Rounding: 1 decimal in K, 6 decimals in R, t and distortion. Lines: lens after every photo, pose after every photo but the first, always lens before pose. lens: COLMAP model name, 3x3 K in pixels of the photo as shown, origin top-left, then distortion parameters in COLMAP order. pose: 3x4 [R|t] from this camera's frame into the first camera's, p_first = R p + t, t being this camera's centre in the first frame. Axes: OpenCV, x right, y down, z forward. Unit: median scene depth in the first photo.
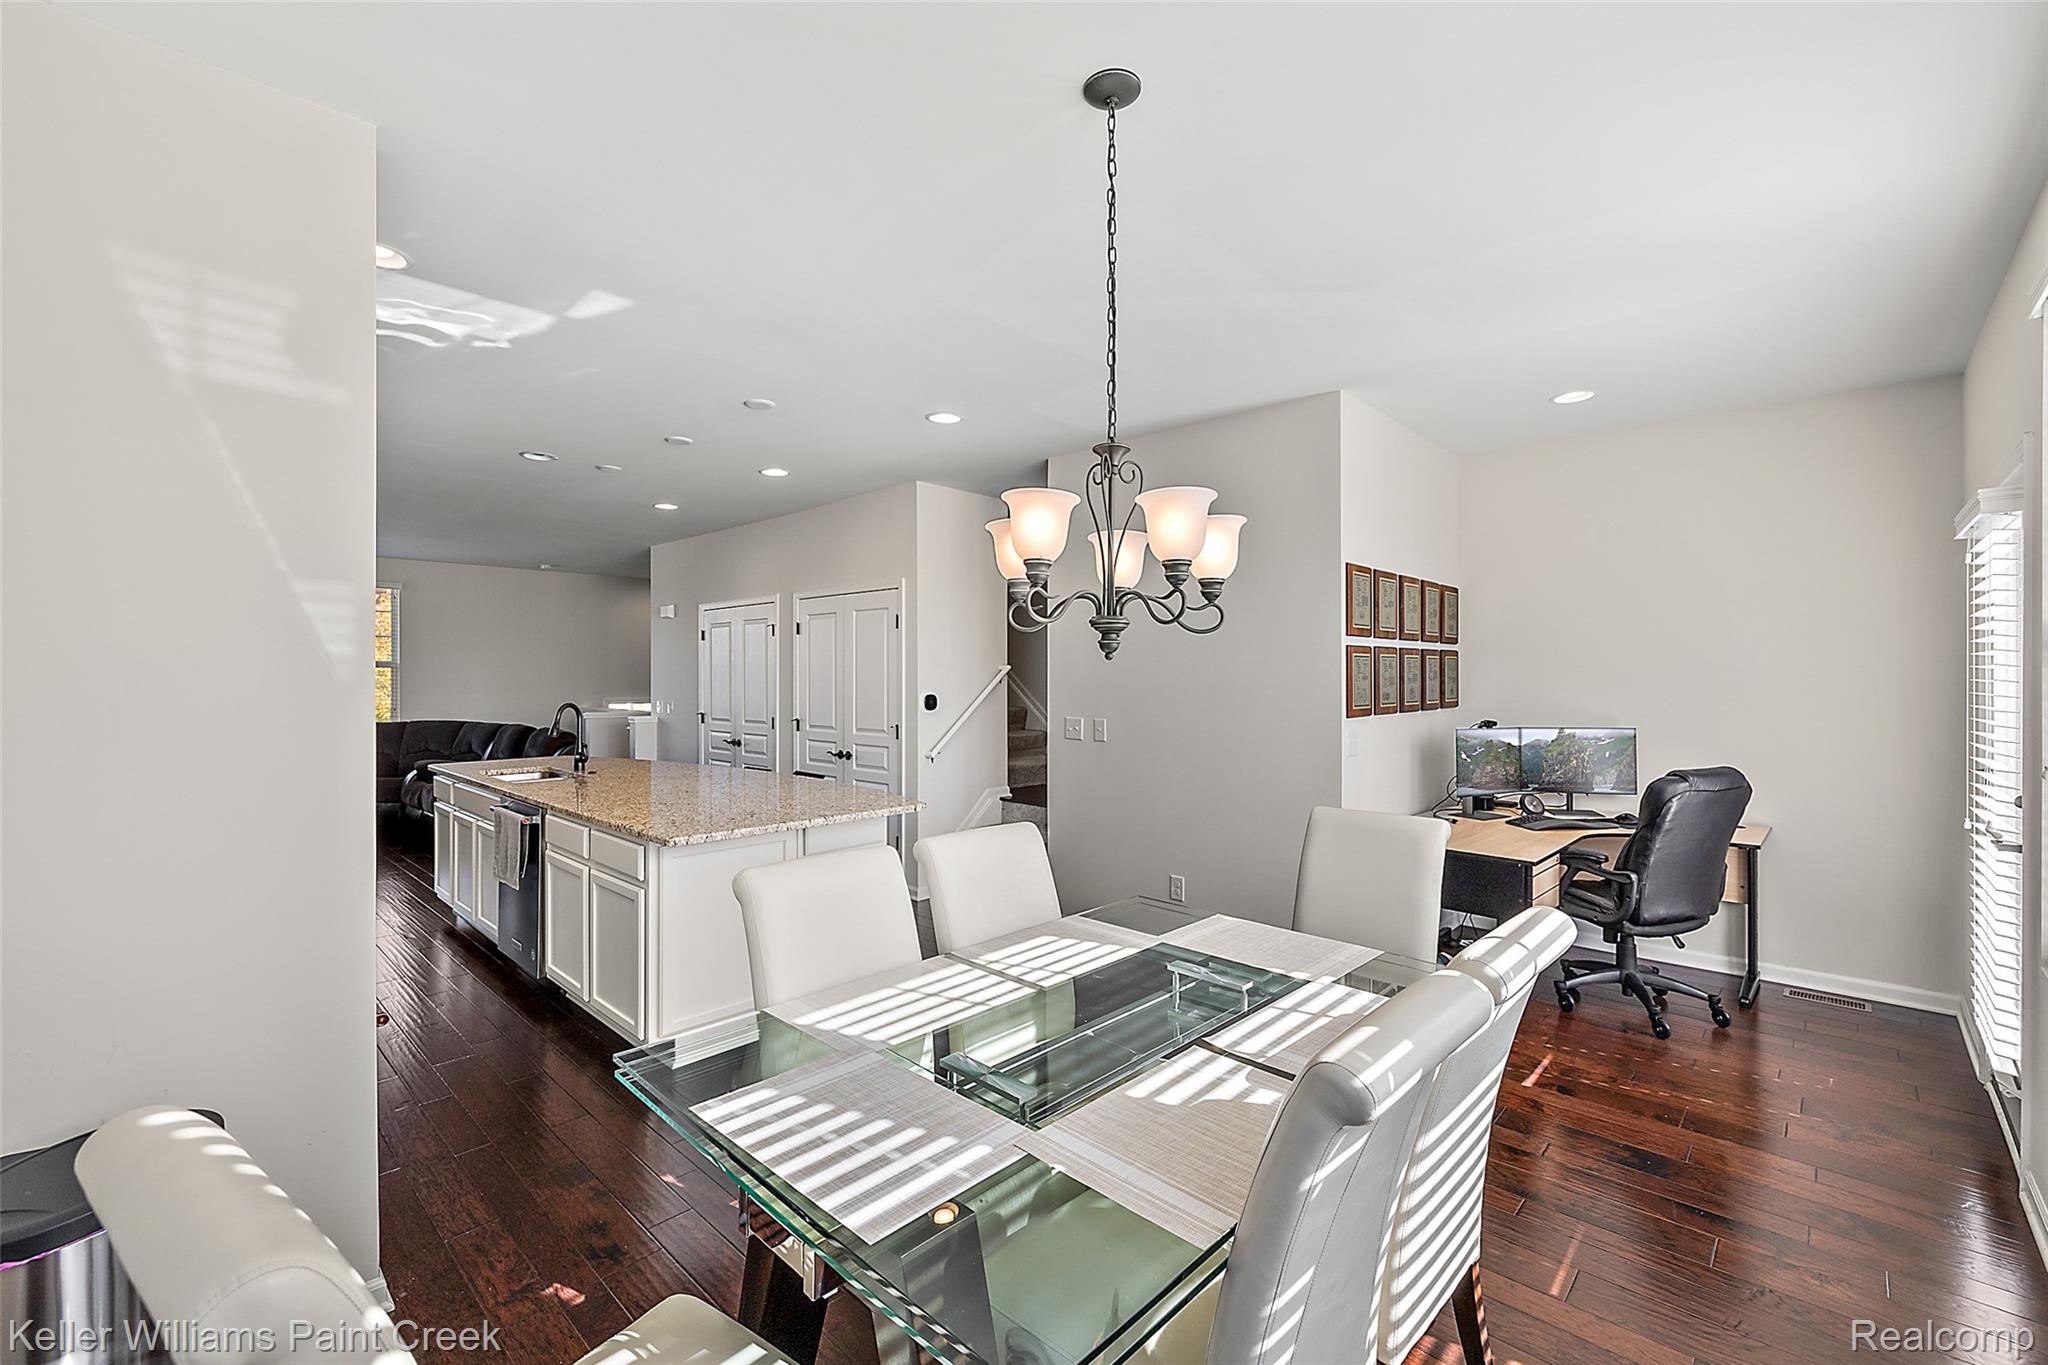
lens RADIAL K [[852.6, 0, 1024.0], [0, 852.6, 682.5], [0, 0, 1]] dist [-0.003753, -0.000202]
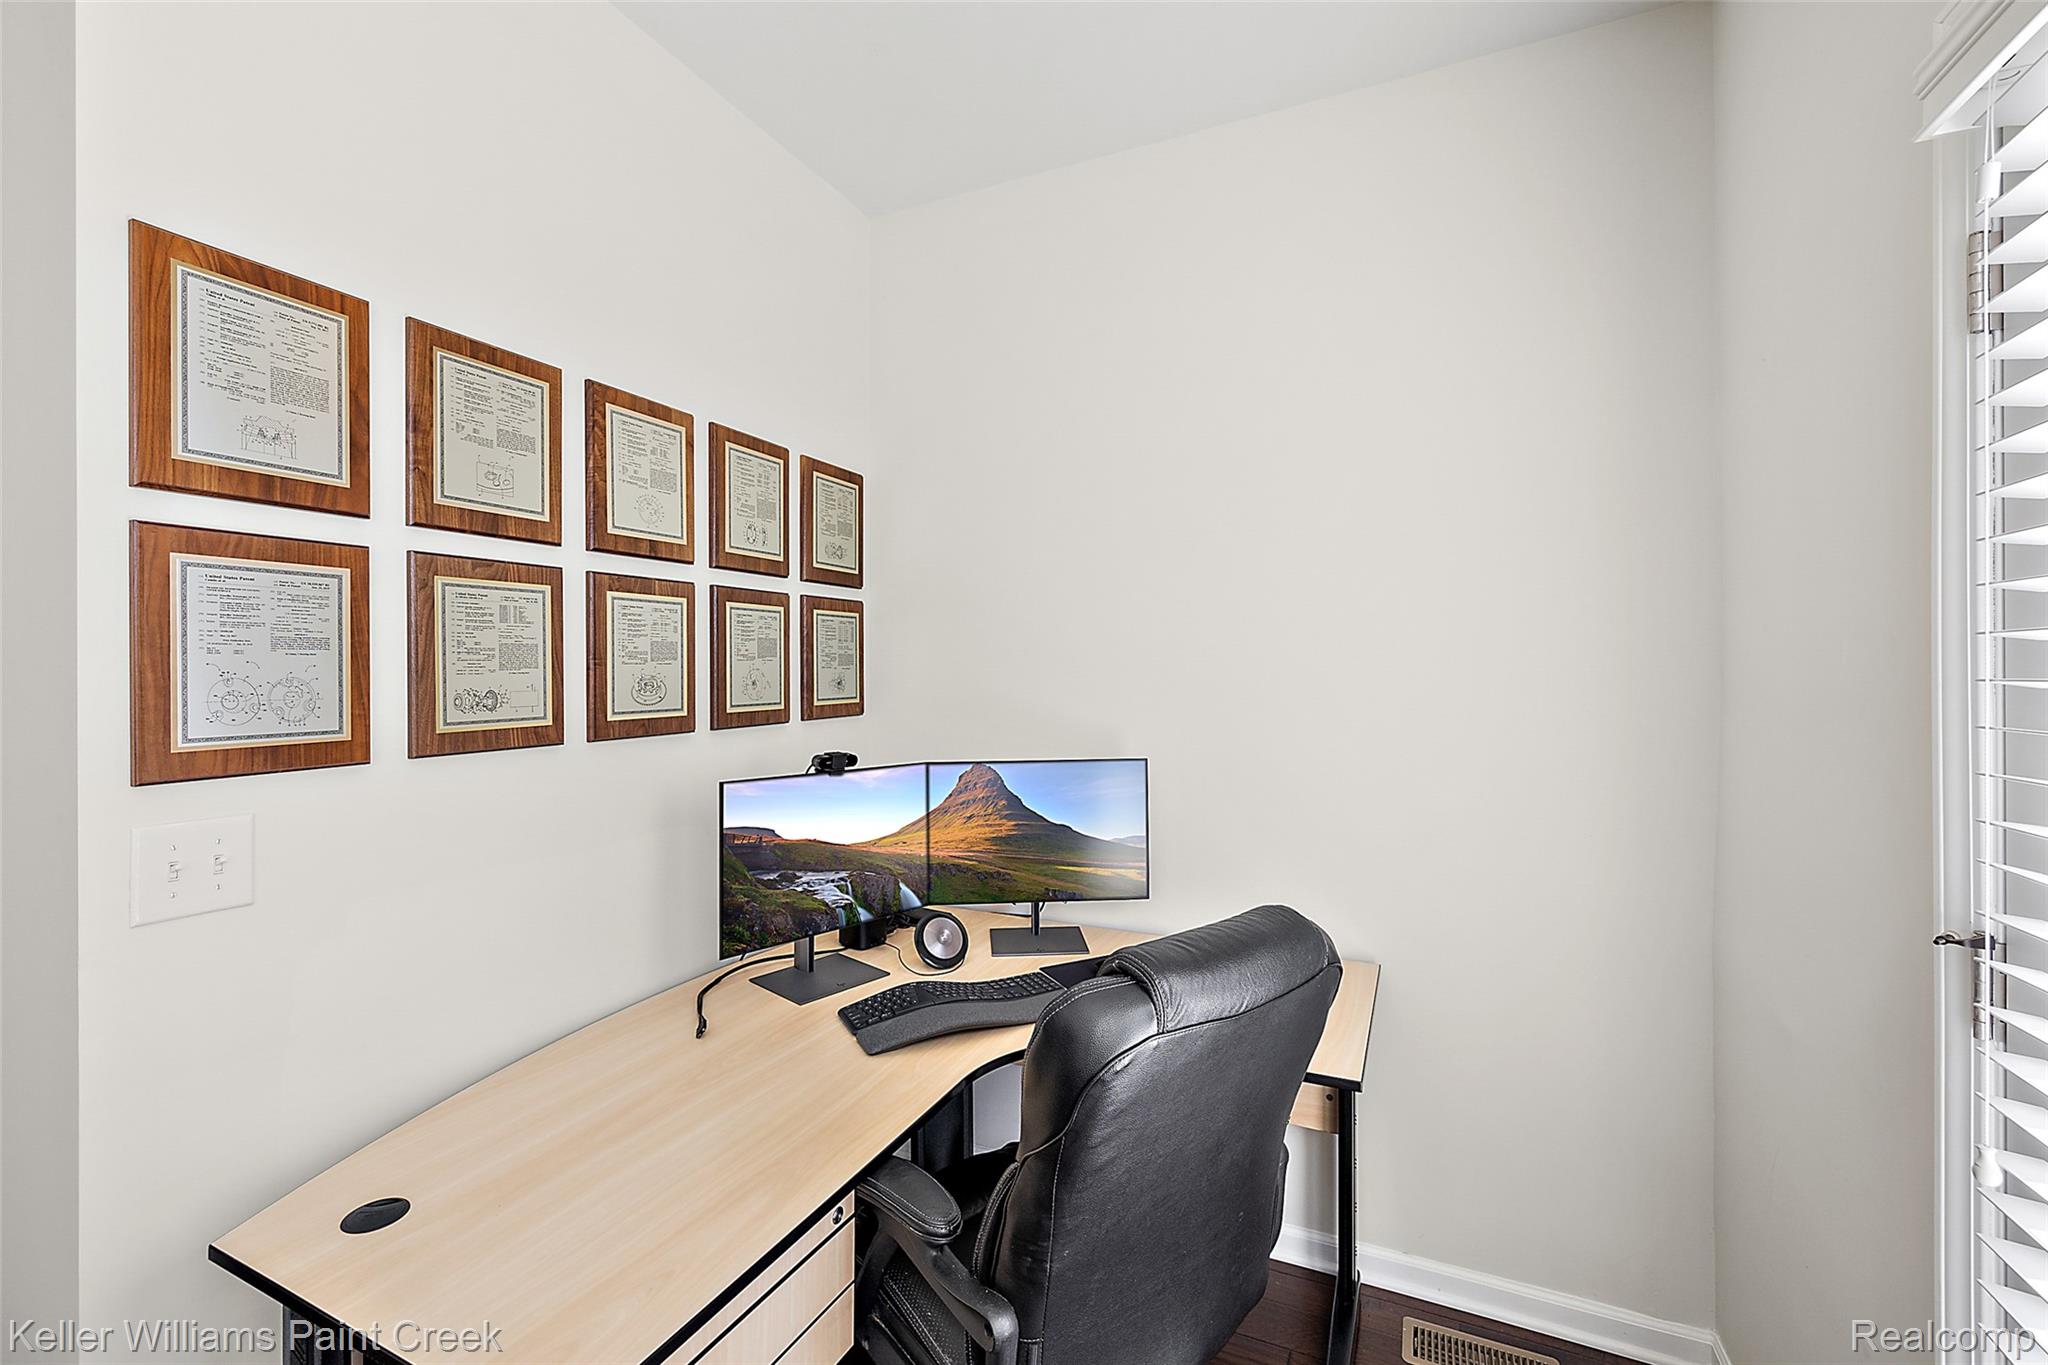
lens RADIAL K [[874.2, 0, 1024.0], [0, 874.2, 682.5], [0, 0, 1]] dist [0.000405, -0.000032]
pose [[0.937973, -0.007973, 0.346617, 0.542445], [0.004499, 0.999931, 0.010827, 0.005929], [-0.346680, -0.008596, 0.937944, 0.631614]]
